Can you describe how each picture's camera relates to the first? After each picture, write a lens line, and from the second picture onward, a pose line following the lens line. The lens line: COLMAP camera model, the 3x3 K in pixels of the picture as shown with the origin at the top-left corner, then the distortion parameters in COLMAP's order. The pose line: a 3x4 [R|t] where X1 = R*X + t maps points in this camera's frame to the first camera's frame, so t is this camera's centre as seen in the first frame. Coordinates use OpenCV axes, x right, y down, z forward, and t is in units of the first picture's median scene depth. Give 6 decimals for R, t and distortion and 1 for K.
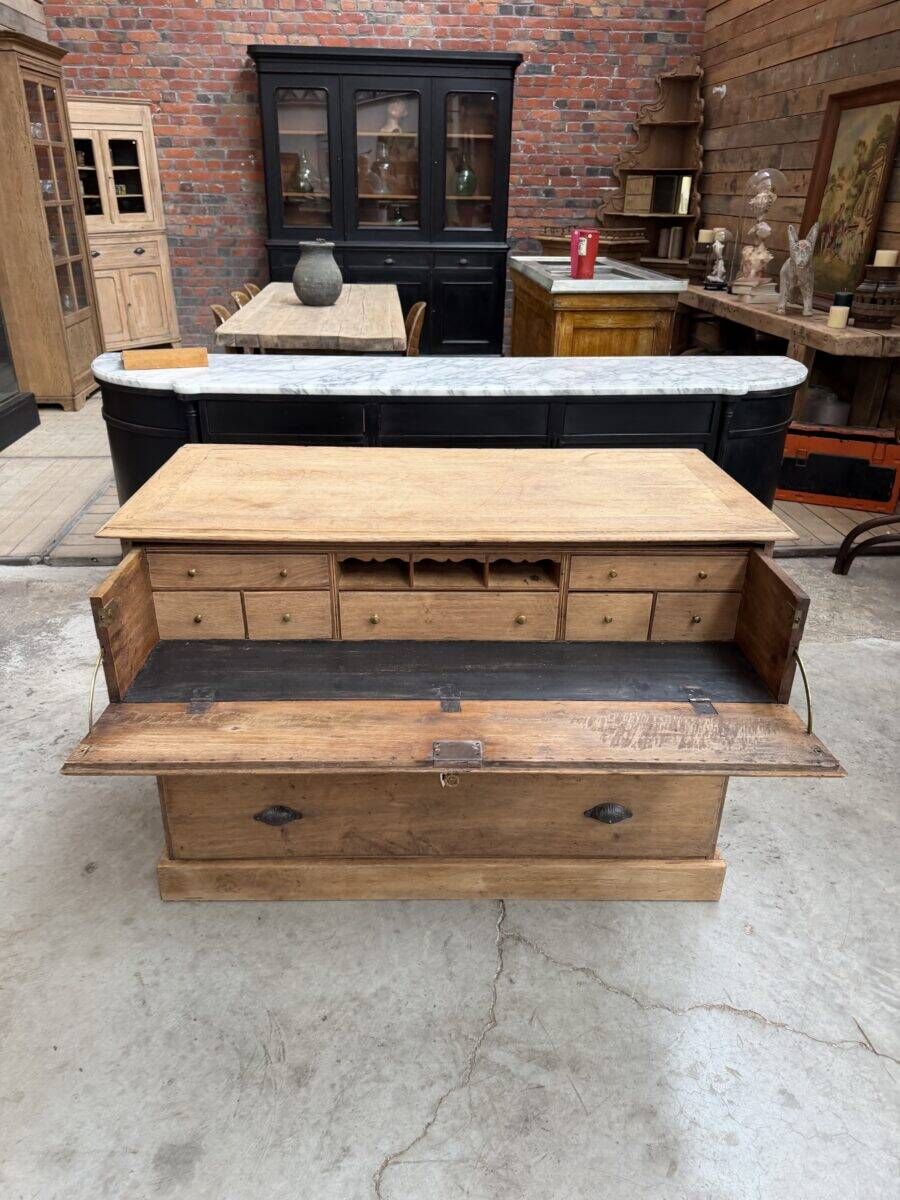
lens RADIAL K [[841.9, 0, 441.8], [0, 841.9, 602.2], [0, 0, 1]] dist [0.005625, -0.010412]
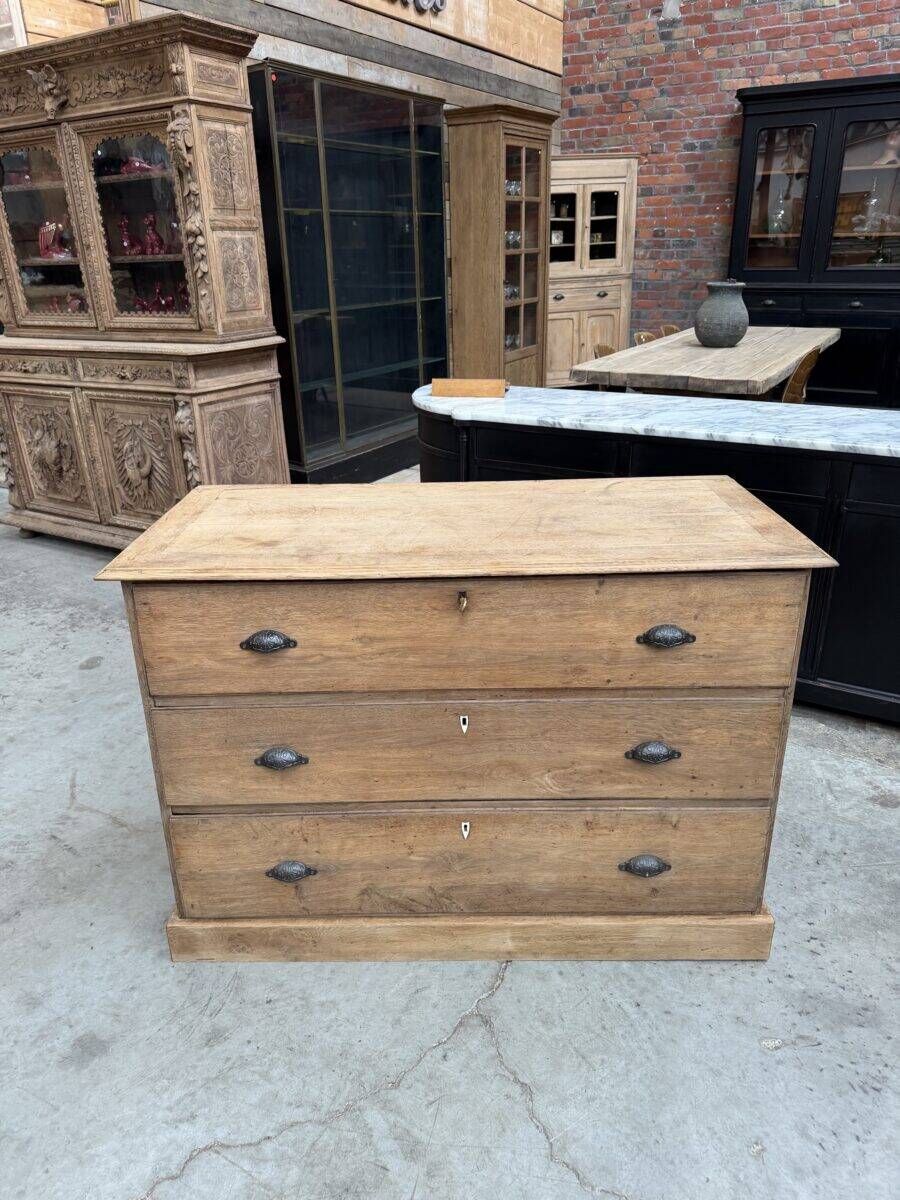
lens RADIAL K [[843.1, 0, 445.0], [0, 843.1, 603.1], [0, 0, 1]] dist [-0.000201, -0.007618]
pose [[0.825486, 0.190501, -0.531302, 0.160868], [-0.216160, 0.976255, 0.014193, -0.015614], [0.521390, 0.103130, 0.847064, 0.058125]]
